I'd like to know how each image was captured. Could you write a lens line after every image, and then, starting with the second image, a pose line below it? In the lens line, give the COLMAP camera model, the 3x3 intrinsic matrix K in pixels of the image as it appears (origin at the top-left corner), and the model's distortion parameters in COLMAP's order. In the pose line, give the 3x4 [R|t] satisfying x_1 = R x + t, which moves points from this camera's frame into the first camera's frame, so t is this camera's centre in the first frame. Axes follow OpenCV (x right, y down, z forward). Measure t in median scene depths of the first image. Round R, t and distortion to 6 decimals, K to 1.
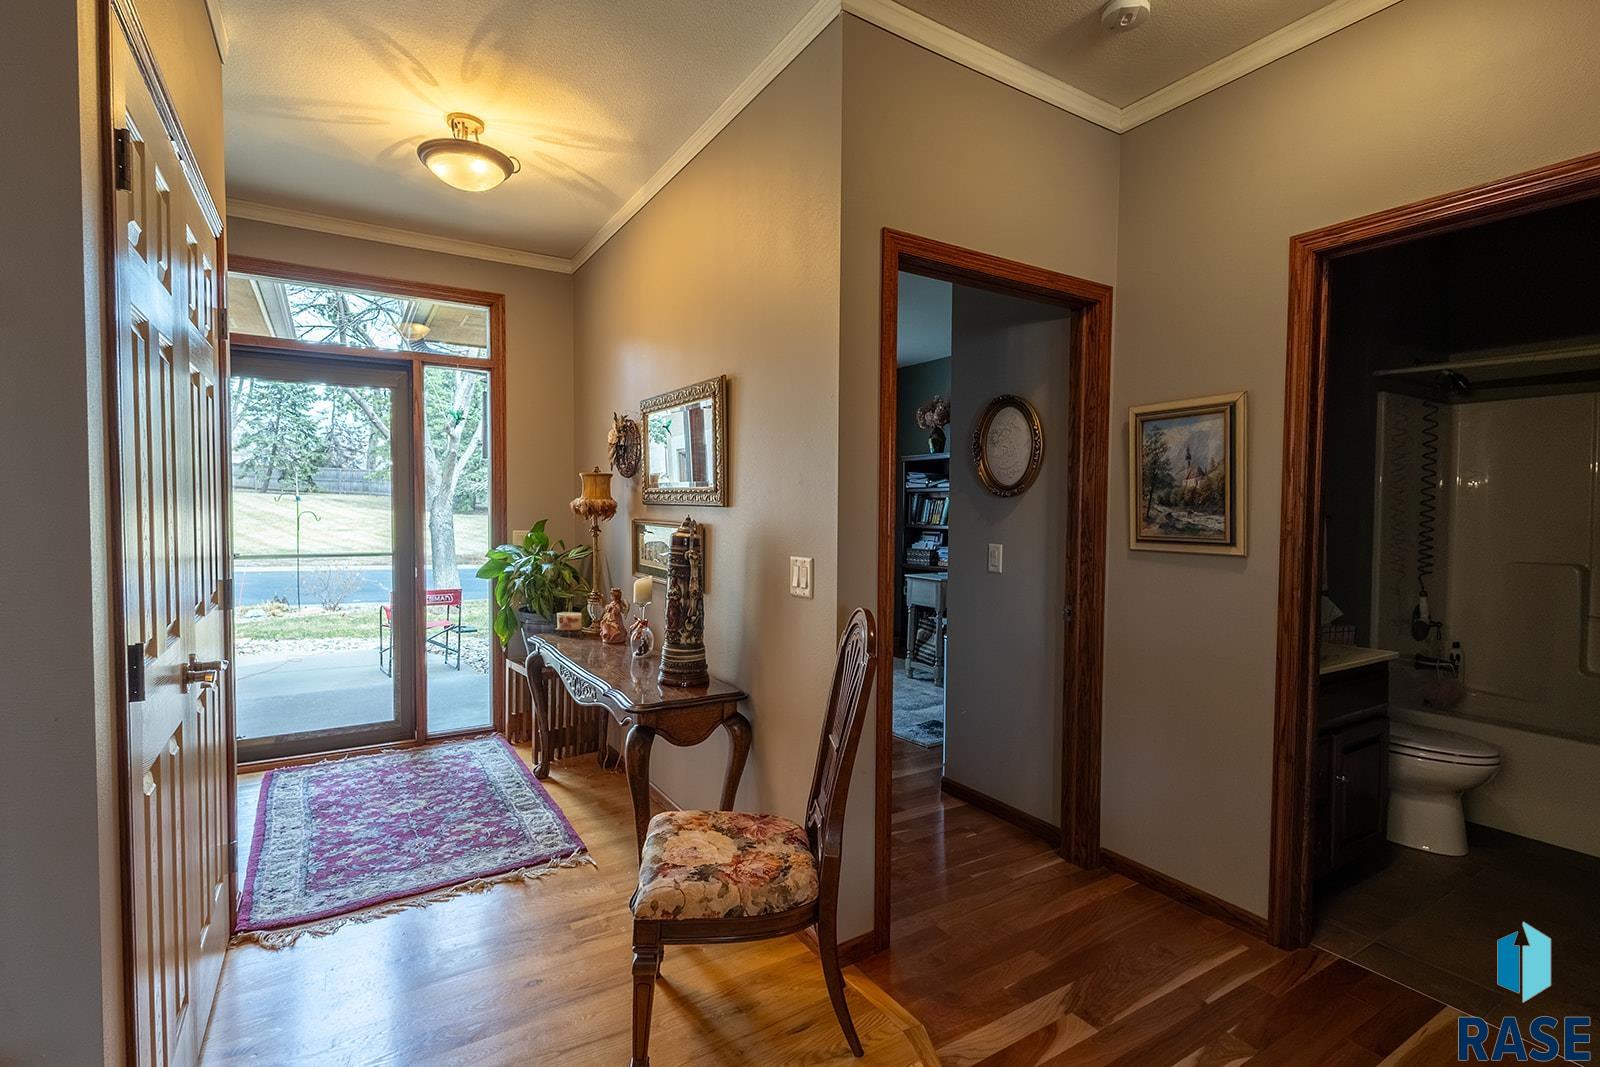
lens RADIAL K [[735.9, 0, 794.6], [0, 735.9, 533.1], [0, 0, 1]] dist [0.008353, -0.002903]
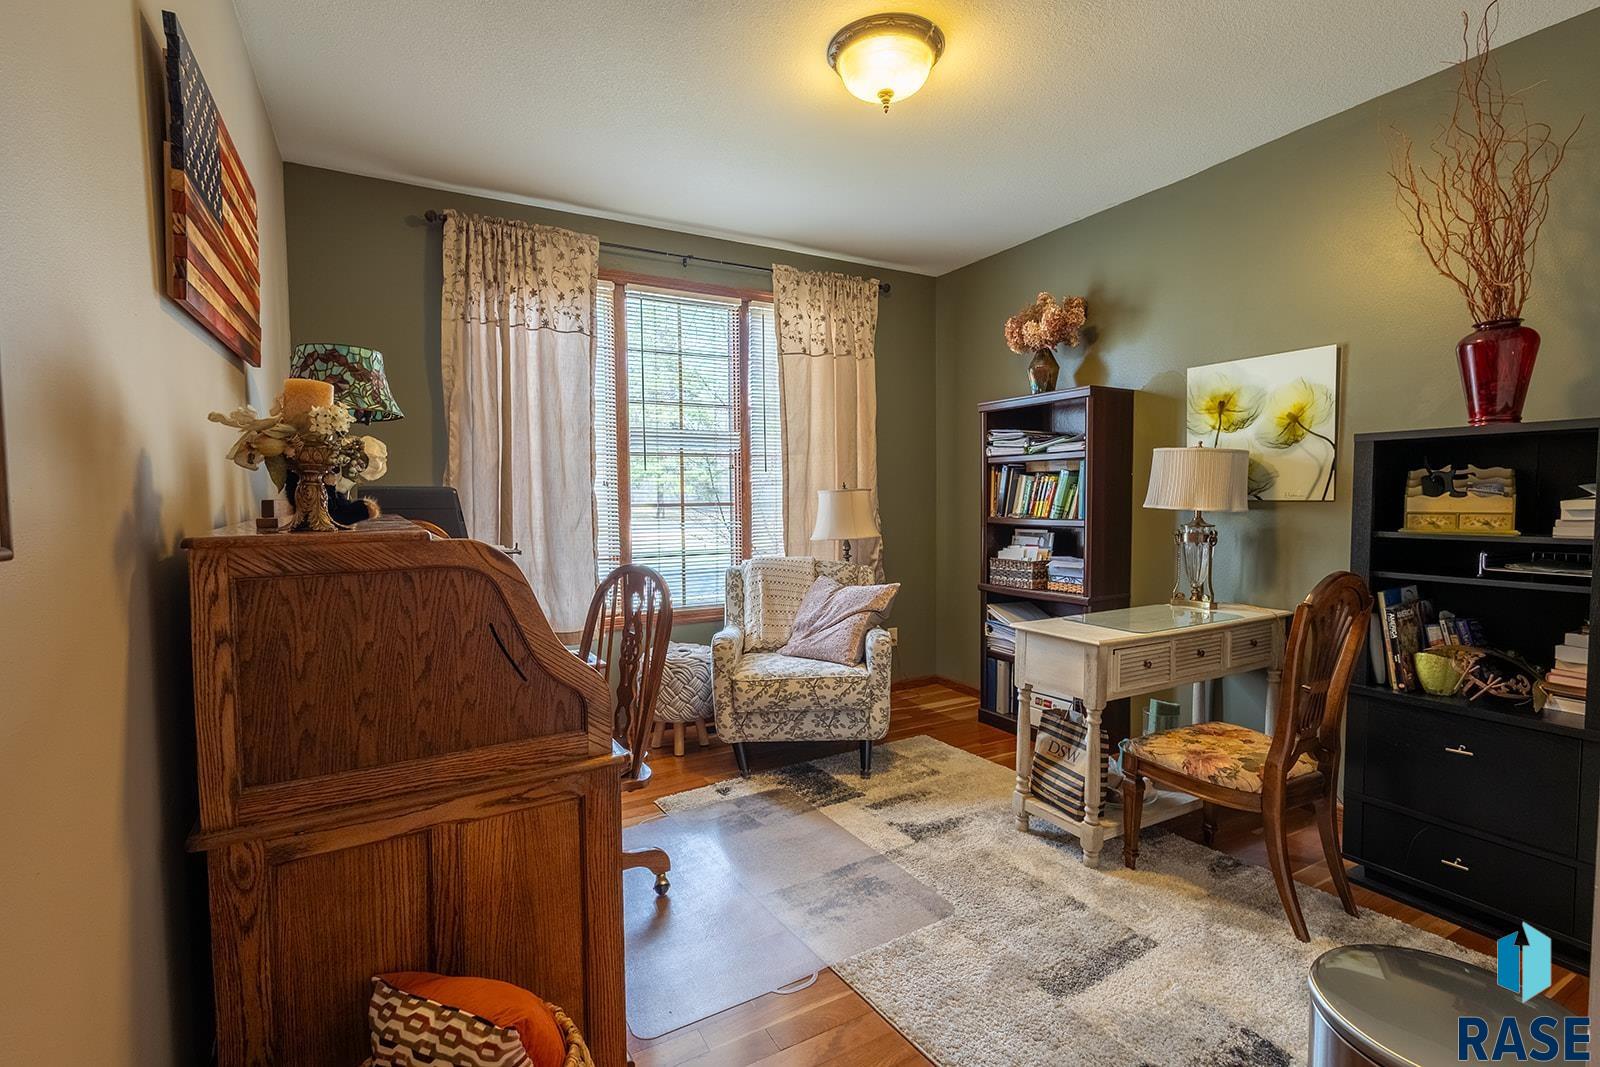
lens RADIAL K [[735.9, 0, 798.5], [0, 735.9, 533.9], [0, 0, 1]] dist [0.008353, -0.002903]
pose [[0.998973, -0.018212, -0.041485, 0.024079], [0.019045, 0.999623, 0.019773, -0.014232], [0.041109, -0.020543, 0.998943, 0.411692]]
